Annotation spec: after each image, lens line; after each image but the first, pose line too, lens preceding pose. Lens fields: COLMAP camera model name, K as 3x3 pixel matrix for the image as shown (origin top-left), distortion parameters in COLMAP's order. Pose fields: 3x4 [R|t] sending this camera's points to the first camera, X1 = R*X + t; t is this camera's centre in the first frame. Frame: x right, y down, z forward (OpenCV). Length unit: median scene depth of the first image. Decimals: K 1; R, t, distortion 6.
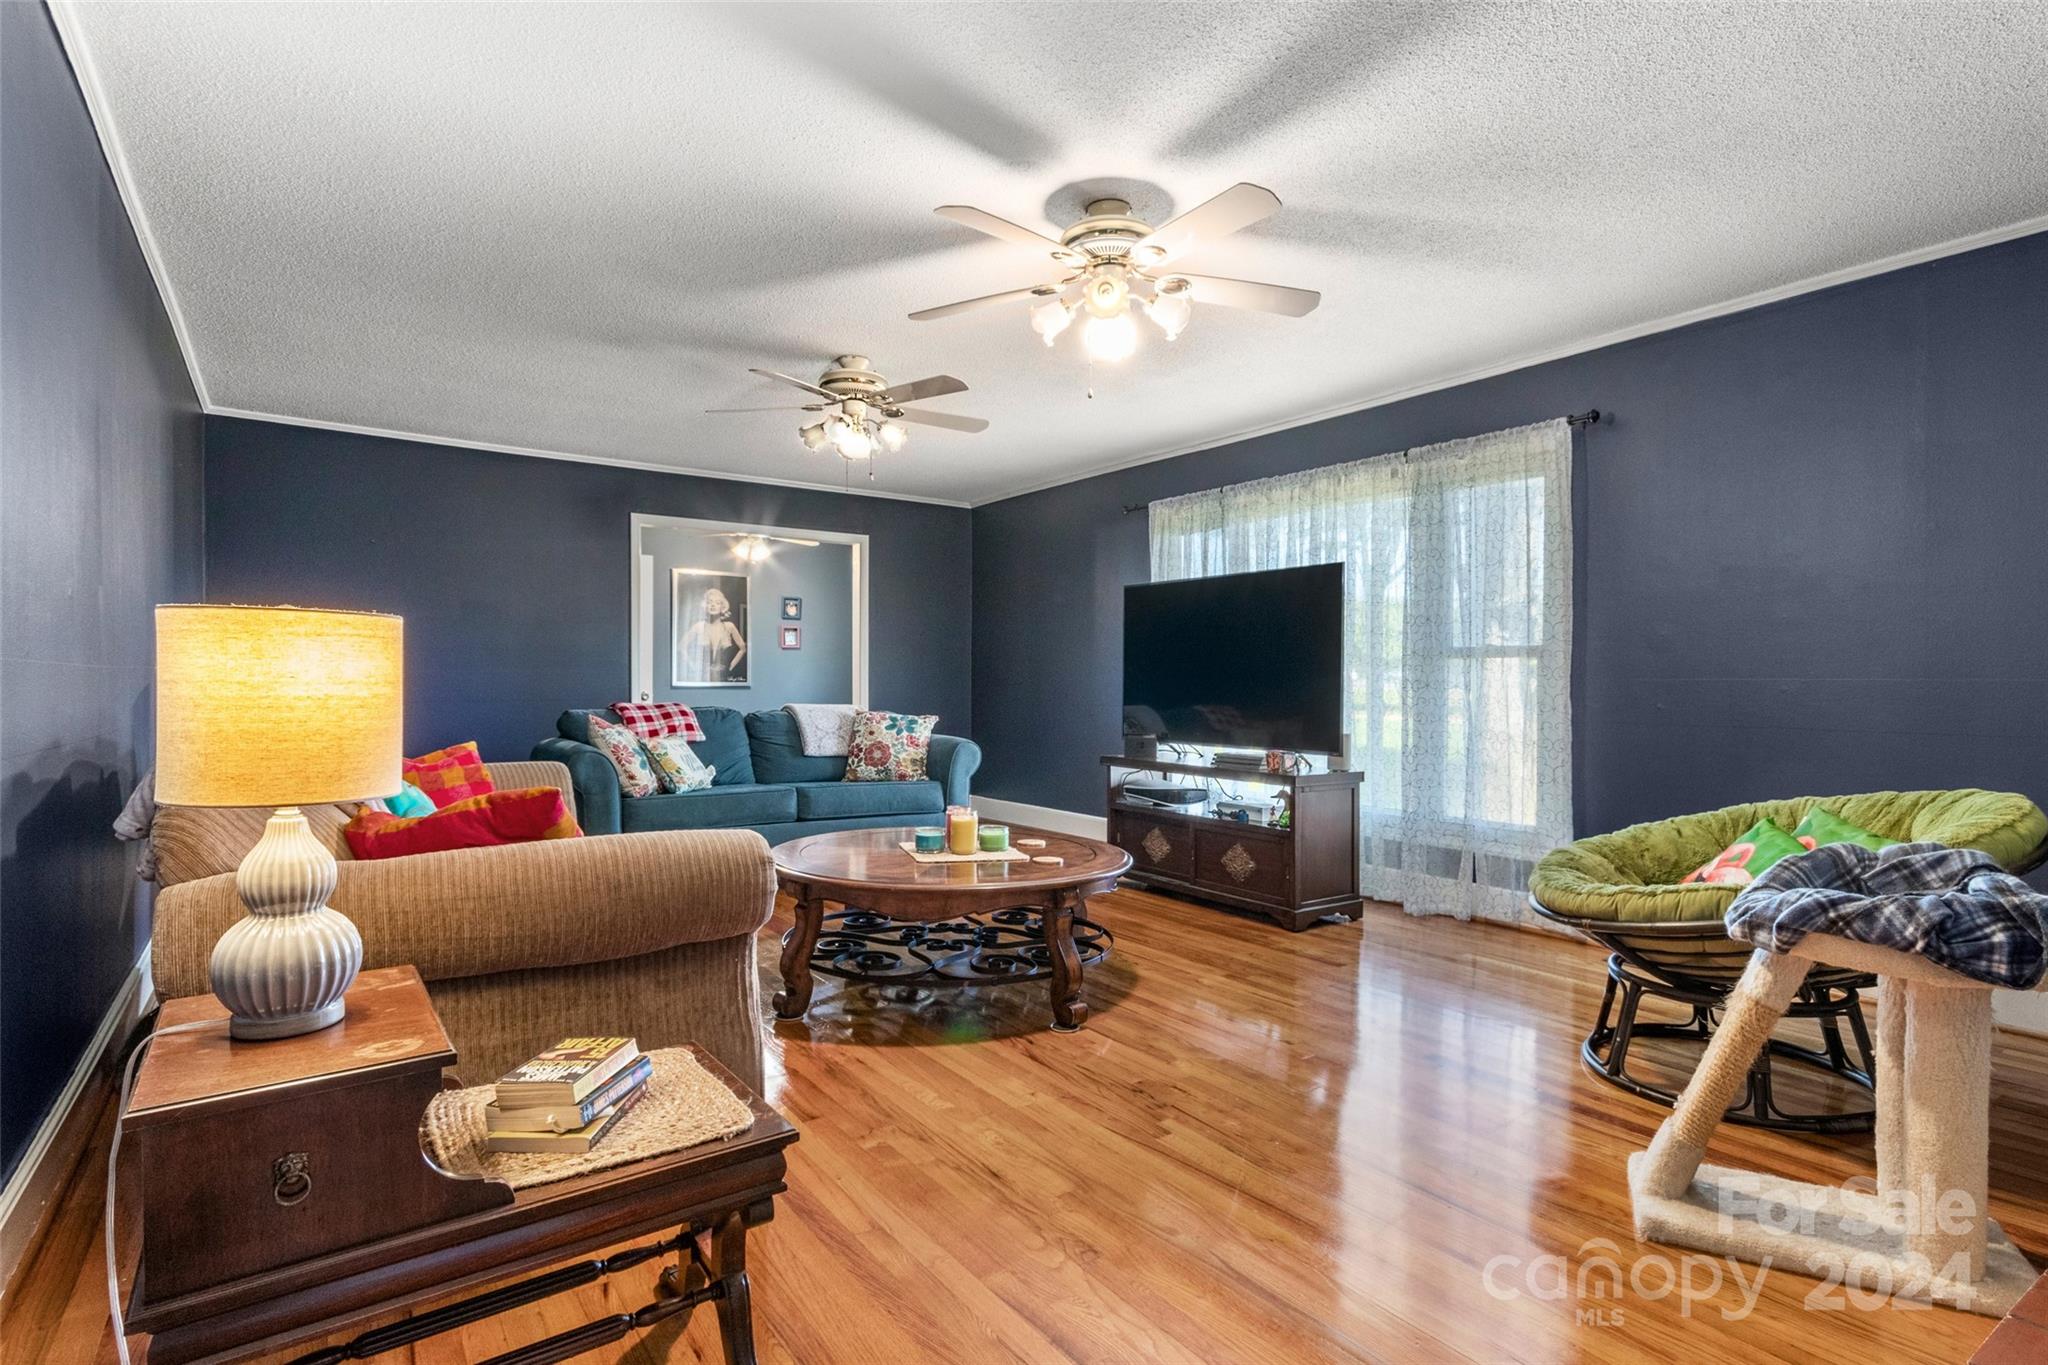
lens RADIAL K [[968.3, 0, 1101.0], [0, 968.3, 685.4], [0, 0, 1]] dist [0.001443, -0.000291]
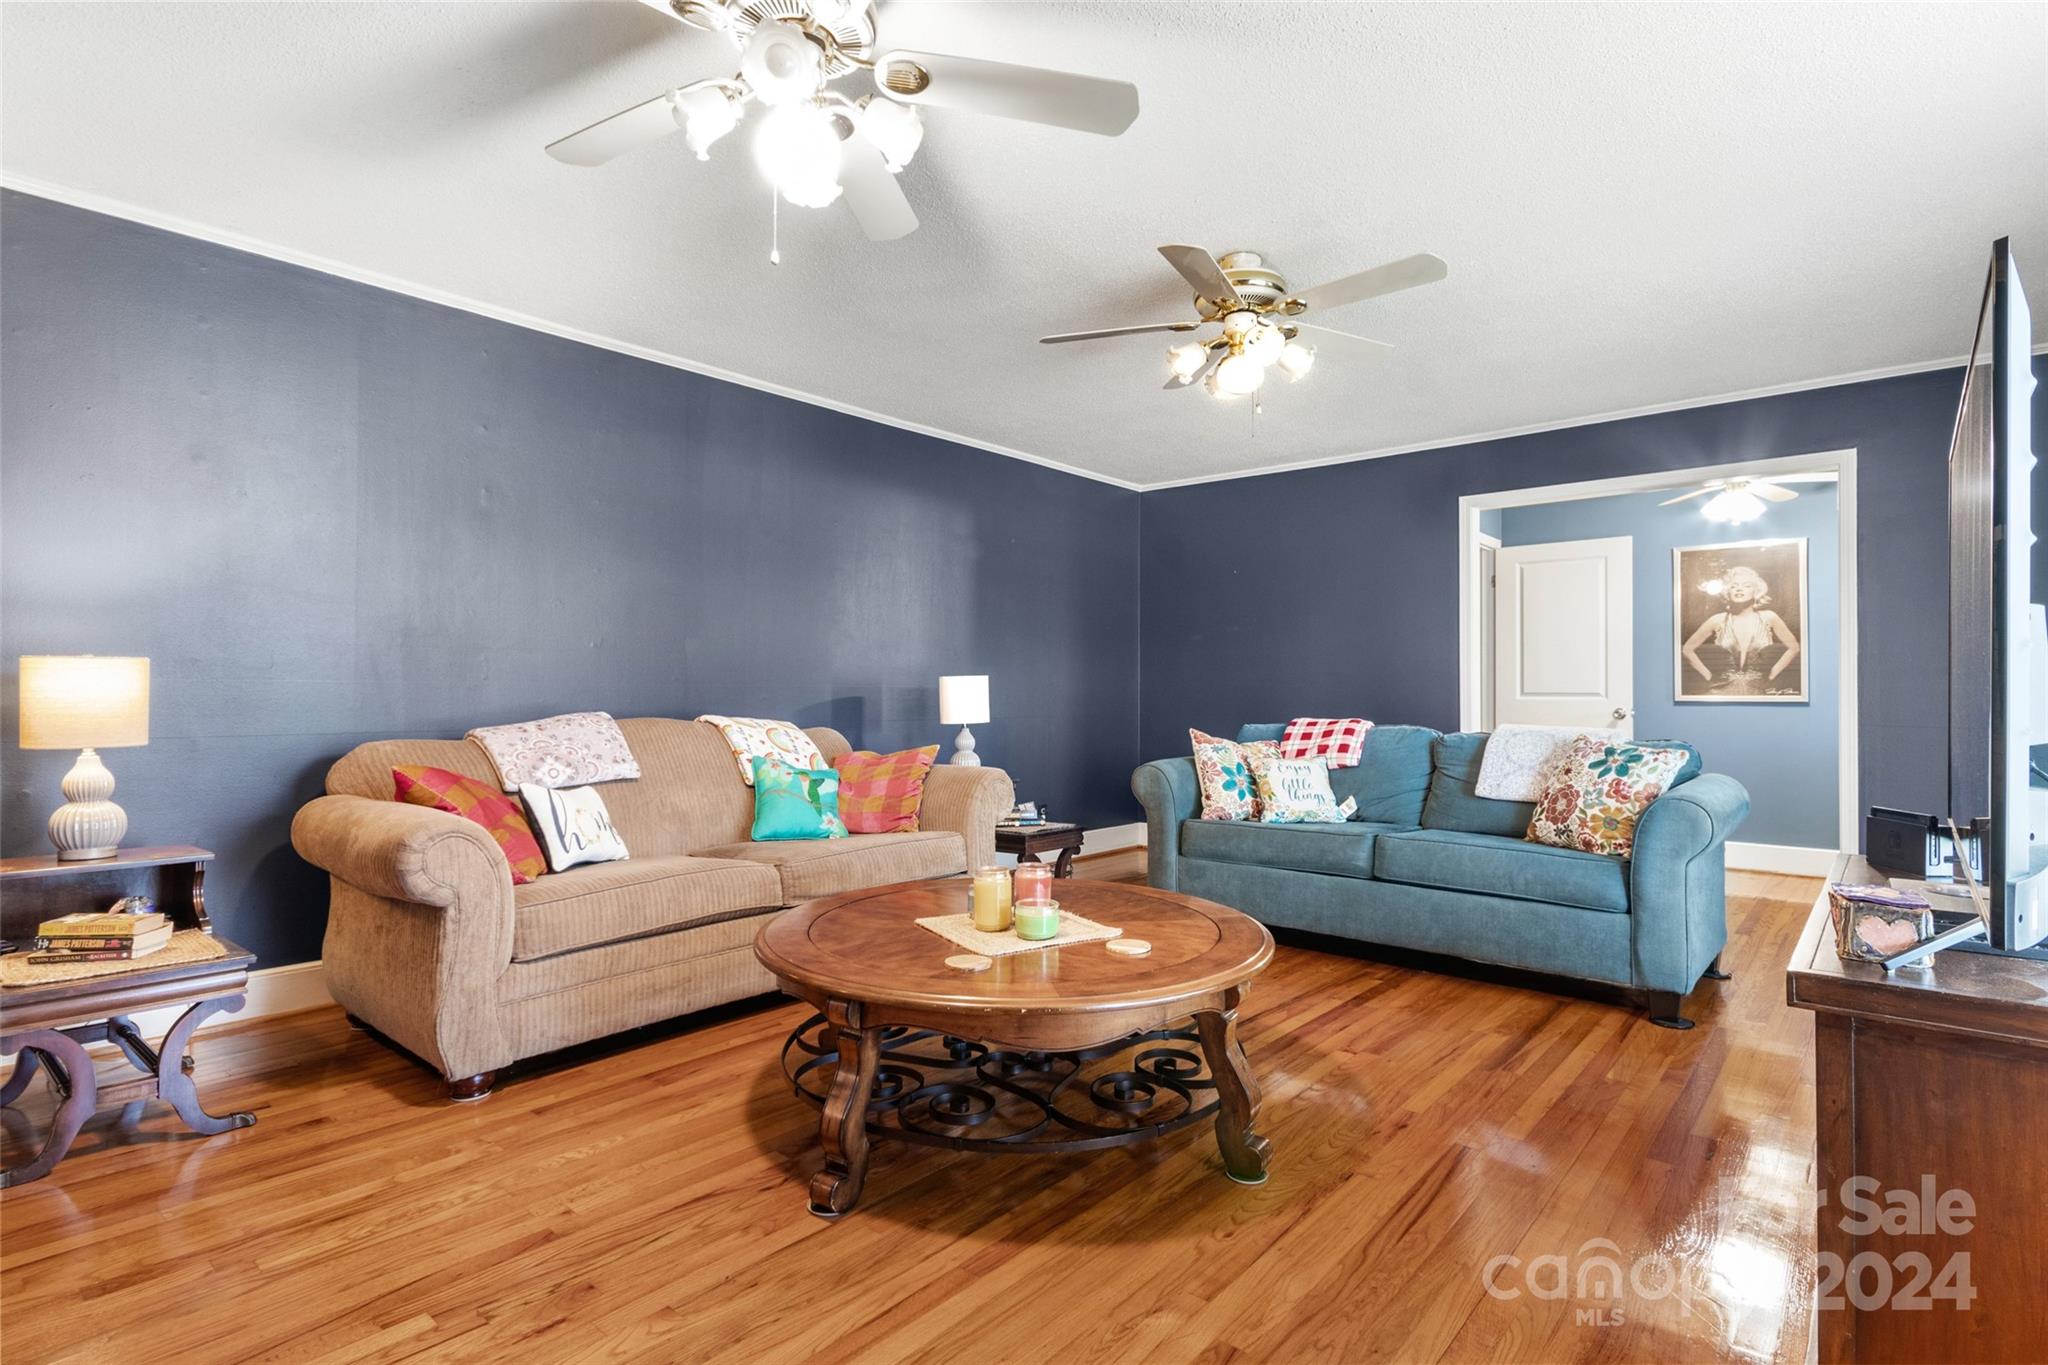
lens RADIAL K [[1024.6, 0, 1028.4], [0, 1024.6, 680.8], [0, 0, 1]] dist [-0.001422, 0.000065]
pose [[0.223705, -0.021561, -0.974418, 0.354041], [-0.001052, 0.999749, -0.022363, 0.004349], [0.974656, 0.006028, 0.223627, 0.502192]]
